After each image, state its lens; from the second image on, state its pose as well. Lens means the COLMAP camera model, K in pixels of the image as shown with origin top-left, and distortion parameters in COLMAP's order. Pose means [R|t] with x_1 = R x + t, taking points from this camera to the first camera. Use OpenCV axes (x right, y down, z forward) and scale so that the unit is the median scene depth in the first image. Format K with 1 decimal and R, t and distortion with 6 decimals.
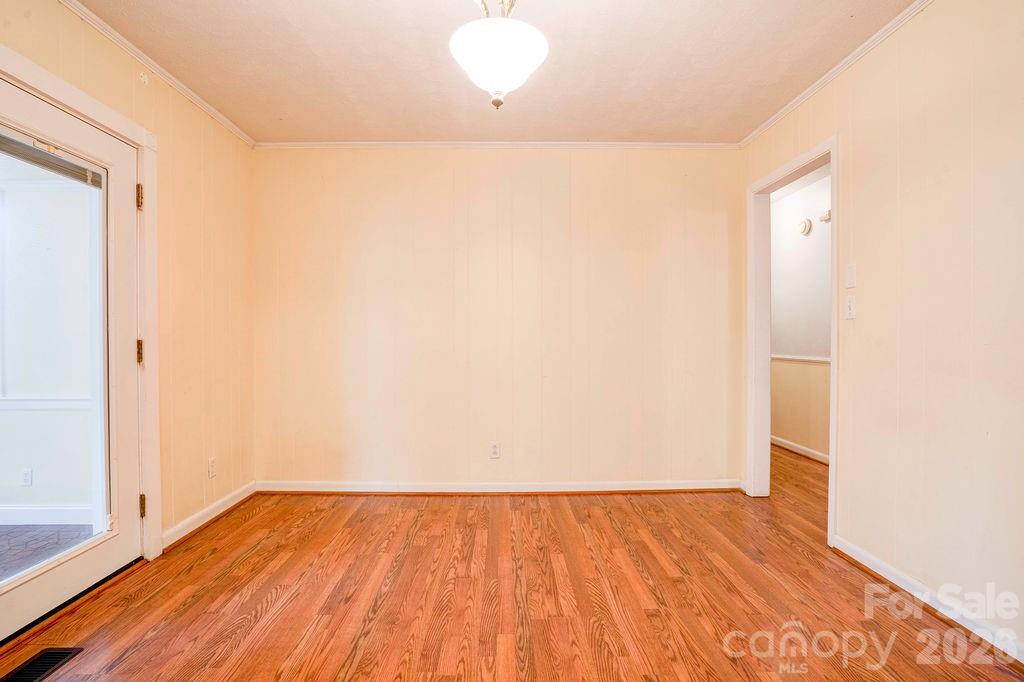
lens RADIAL K [[475.1, 0, 513.7], [0, 475.1, 337.9], [0, 0, 1]] dist [-0.048052, 0.008939]
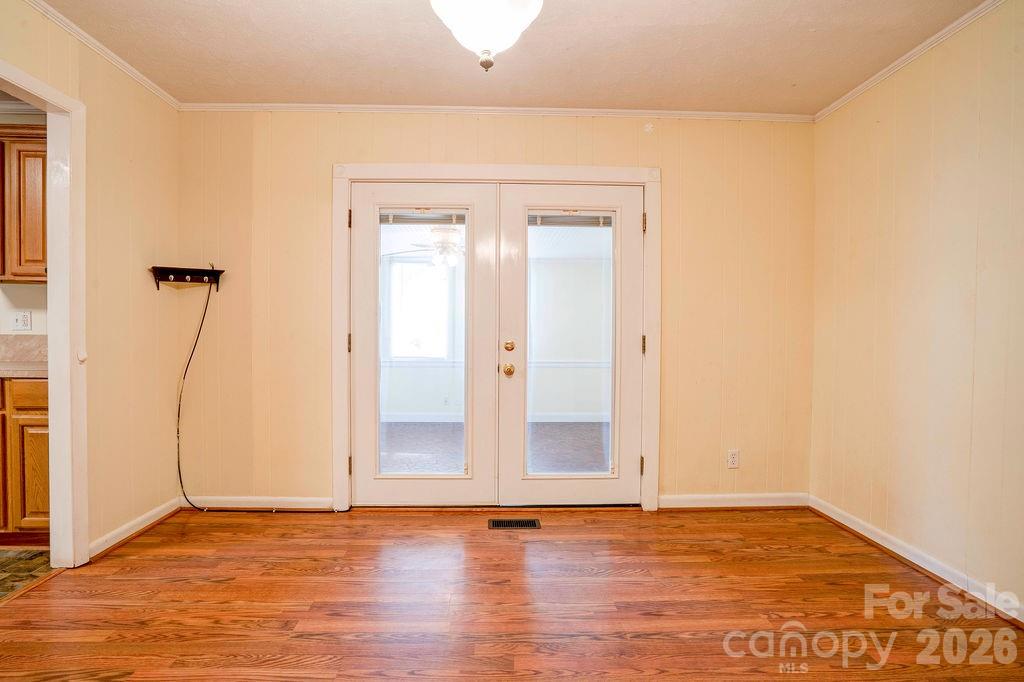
lens RADIAL K [[475.1, 0, 508.1], [0, 475.1, 341.0], [0, 0, 1]] dist [-0.048052, 0.008939]
pose [[0.012421, 0.018806, -0.999746, 0.493850], [-0.007559, 0.999796, 0.018713, -0.002199], [0.999894, 0.007324, 0.012561, 0.612542]]
